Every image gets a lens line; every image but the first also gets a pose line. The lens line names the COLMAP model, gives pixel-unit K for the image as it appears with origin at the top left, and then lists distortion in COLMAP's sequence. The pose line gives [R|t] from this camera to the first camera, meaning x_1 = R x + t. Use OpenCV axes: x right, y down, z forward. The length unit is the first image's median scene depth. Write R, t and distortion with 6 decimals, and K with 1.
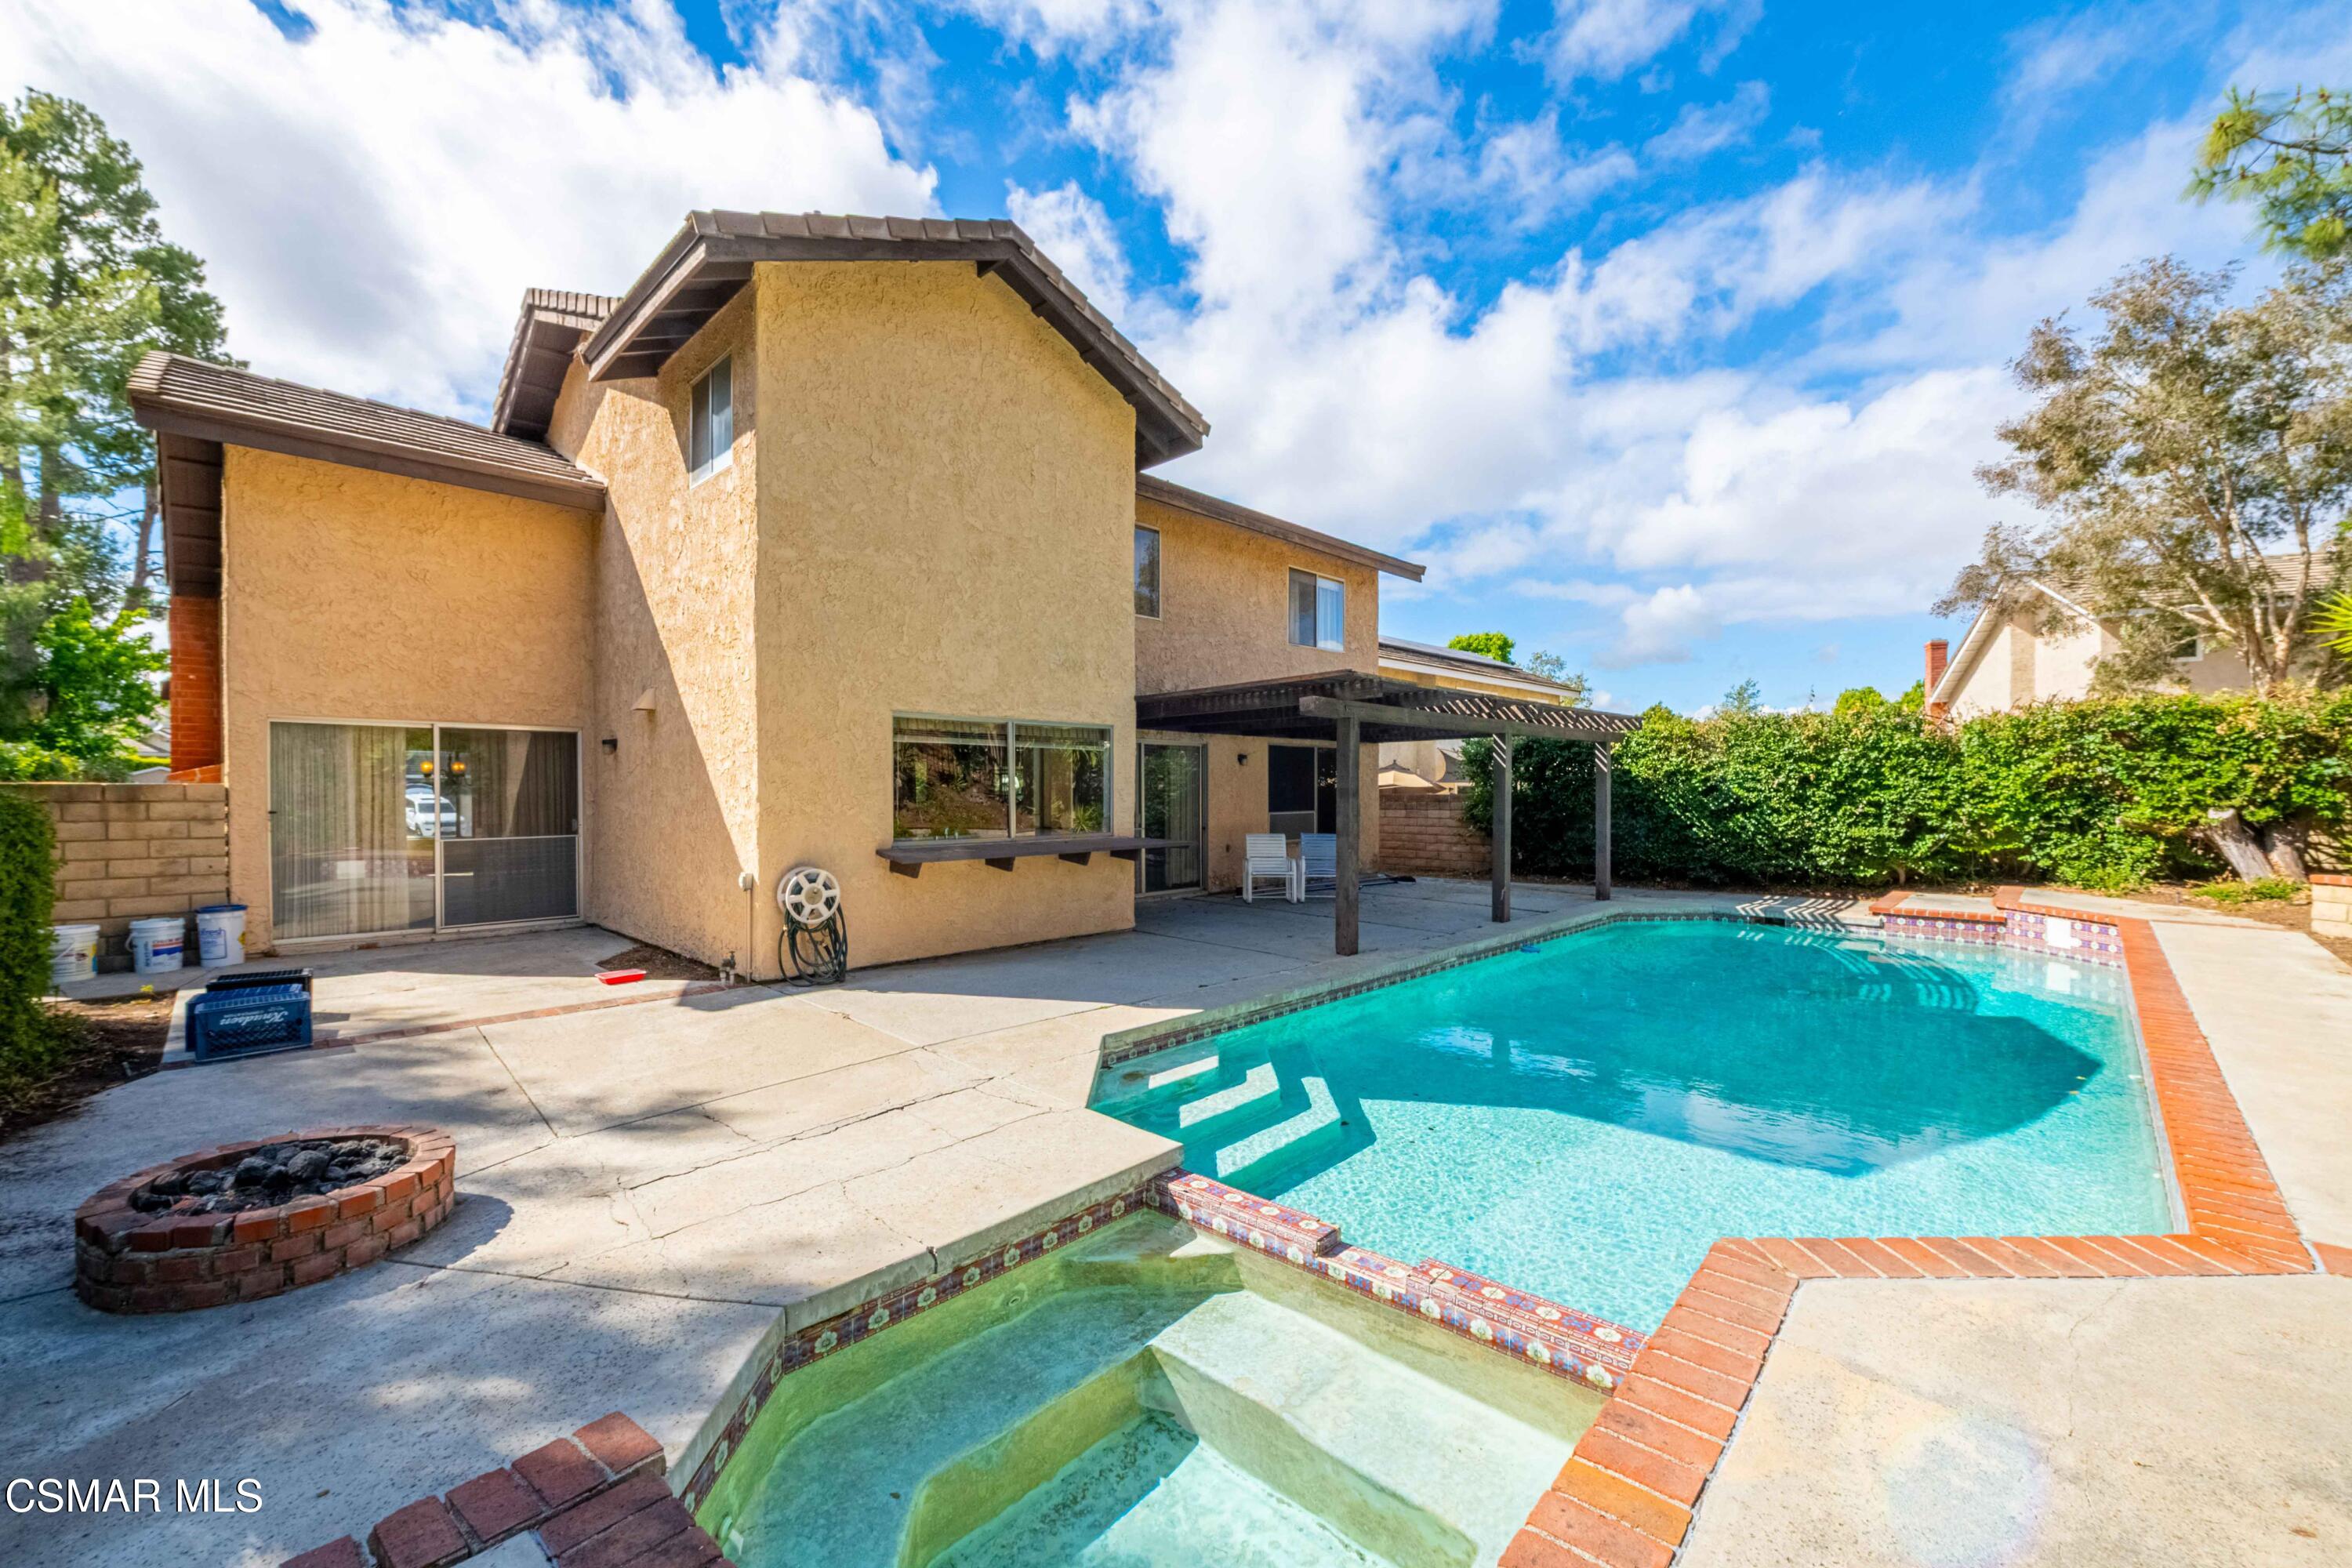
lens RADIAL K [[948.6, 0, 1186.1], [0, 948.6, 799.7], [0, 0, 1]] dist [-0.003094, -0.001708]
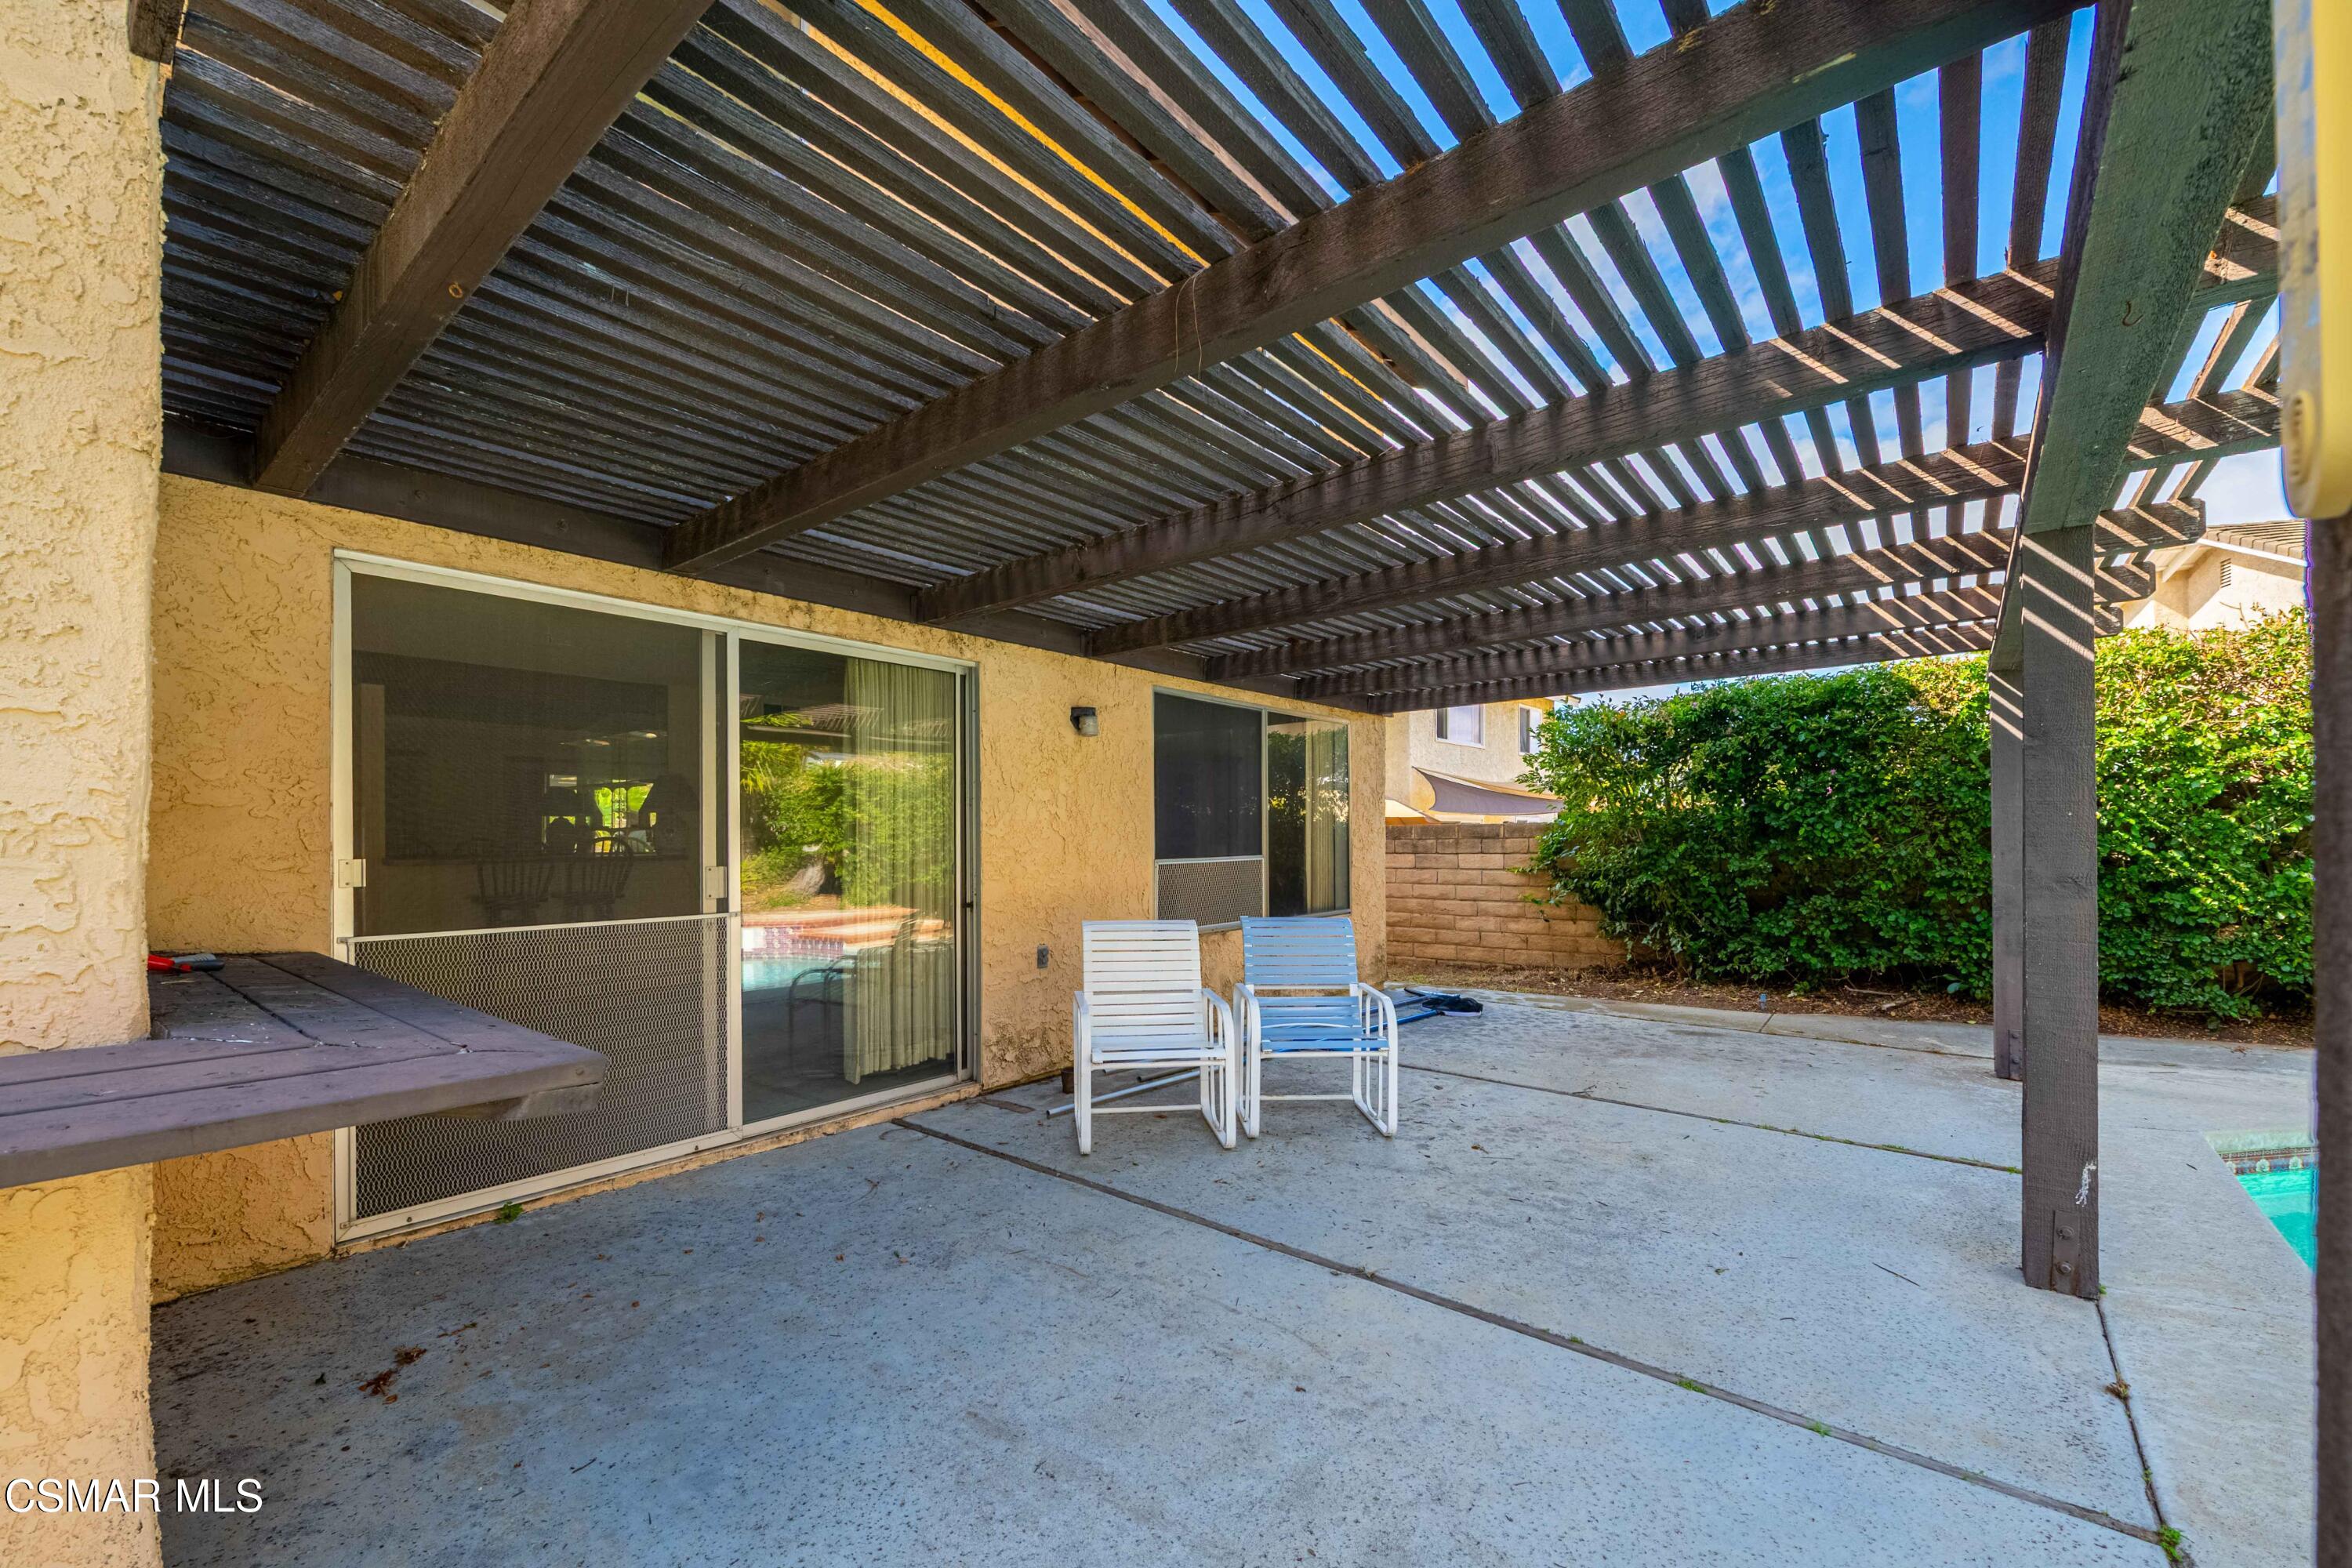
lens RADIAL K [[948.6, 0, 1162.6], [0, 948.6, 833.4], [0, 0, 1]] dist [-0.003094, -0.001708]
pose [[0.997304, -0.007209, 0.073030, 0.083564], [0.008560, 0.999798, -0.018199, 0.012762], [-0.072884, 0.018775, 0.997164, 0.817599]]
